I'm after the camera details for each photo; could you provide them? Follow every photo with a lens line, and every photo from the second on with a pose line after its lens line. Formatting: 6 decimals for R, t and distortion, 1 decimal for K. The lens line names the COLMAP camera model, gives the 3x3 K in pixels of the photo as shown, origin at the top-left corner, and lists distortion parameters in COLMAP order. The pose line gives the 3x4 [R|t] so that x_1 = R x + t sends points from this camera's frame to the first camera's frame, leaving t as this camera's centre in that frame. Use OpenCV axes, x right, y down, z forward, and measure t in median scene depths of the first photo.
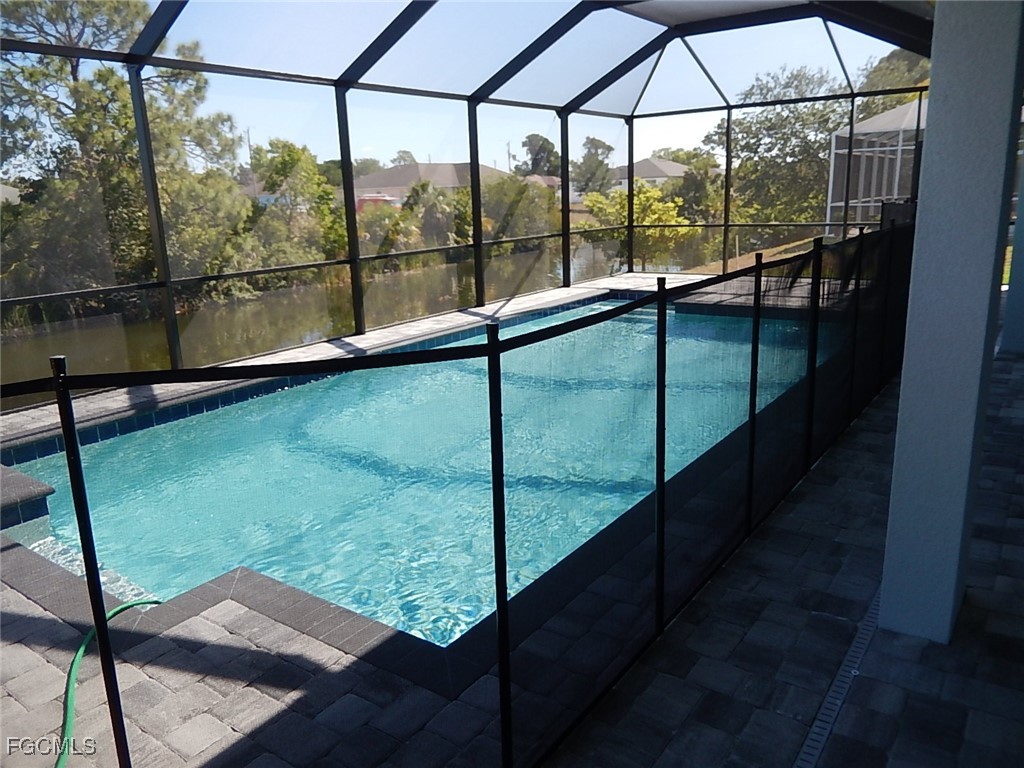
lens RADIAL K [[759.8, 0, 509.9], [0, 759.8, 382.9], [0, 0, 1]] dist [-0.017474, 0.008063]
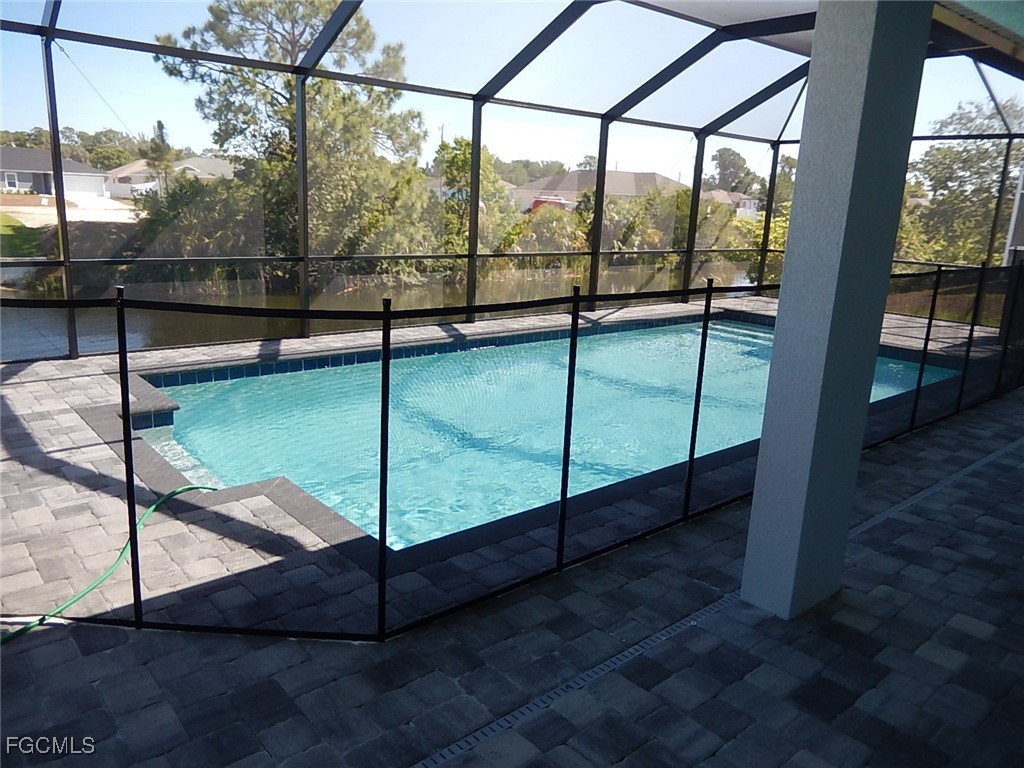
lens RADIAL K [[759.8, 0, 509.8], [0, 759.8, 385.9], [0, 0, 1]] dist [-0.017474, 0.008063]
pose [[0.969322, 0.132407, -0.207082, 0.031813], [-0.133002, 0.991053, 0.011109, 0.002433], [0.206701, 0.016774, 0.978260, -0.022999]]
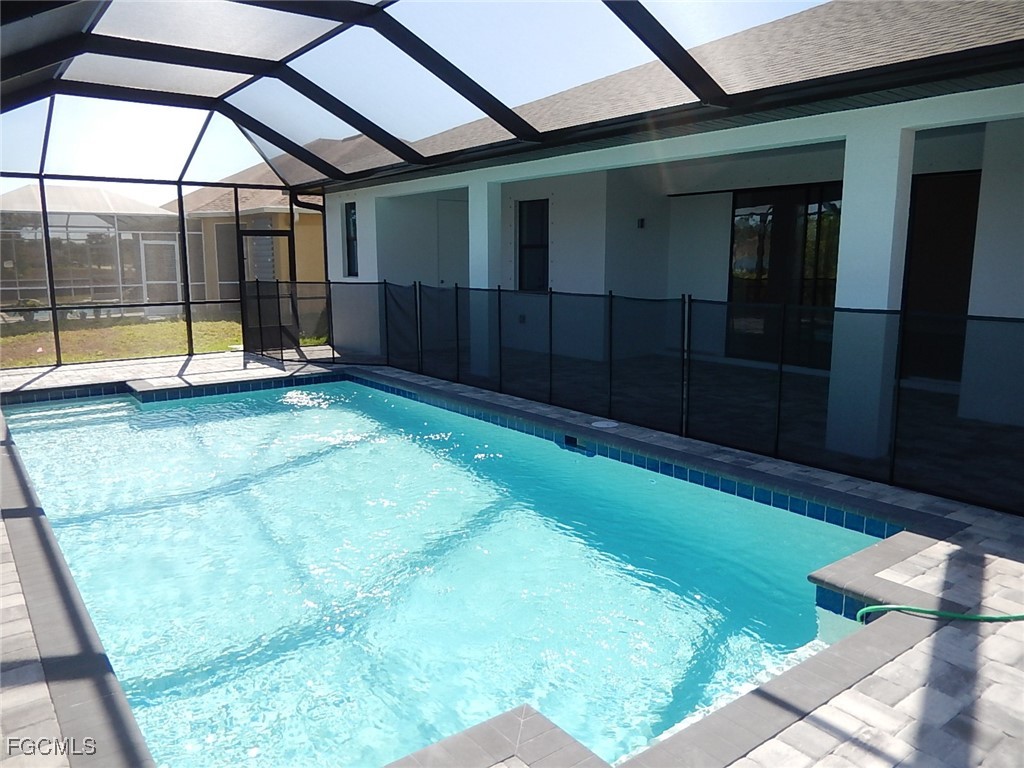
lens RADIAL K [[759.8, 0, 515.2], [0, 759.8, 382.9], [0, 0, 1]] dist [-0.017474, 0.008063]
pose [[0.285272, -0.118810, 0.951054, -0.179395], [0.226784, 0.972477, 0.053462, -0.023619], [-0.931230, 0.200432, 0.304364, 0.118395]]
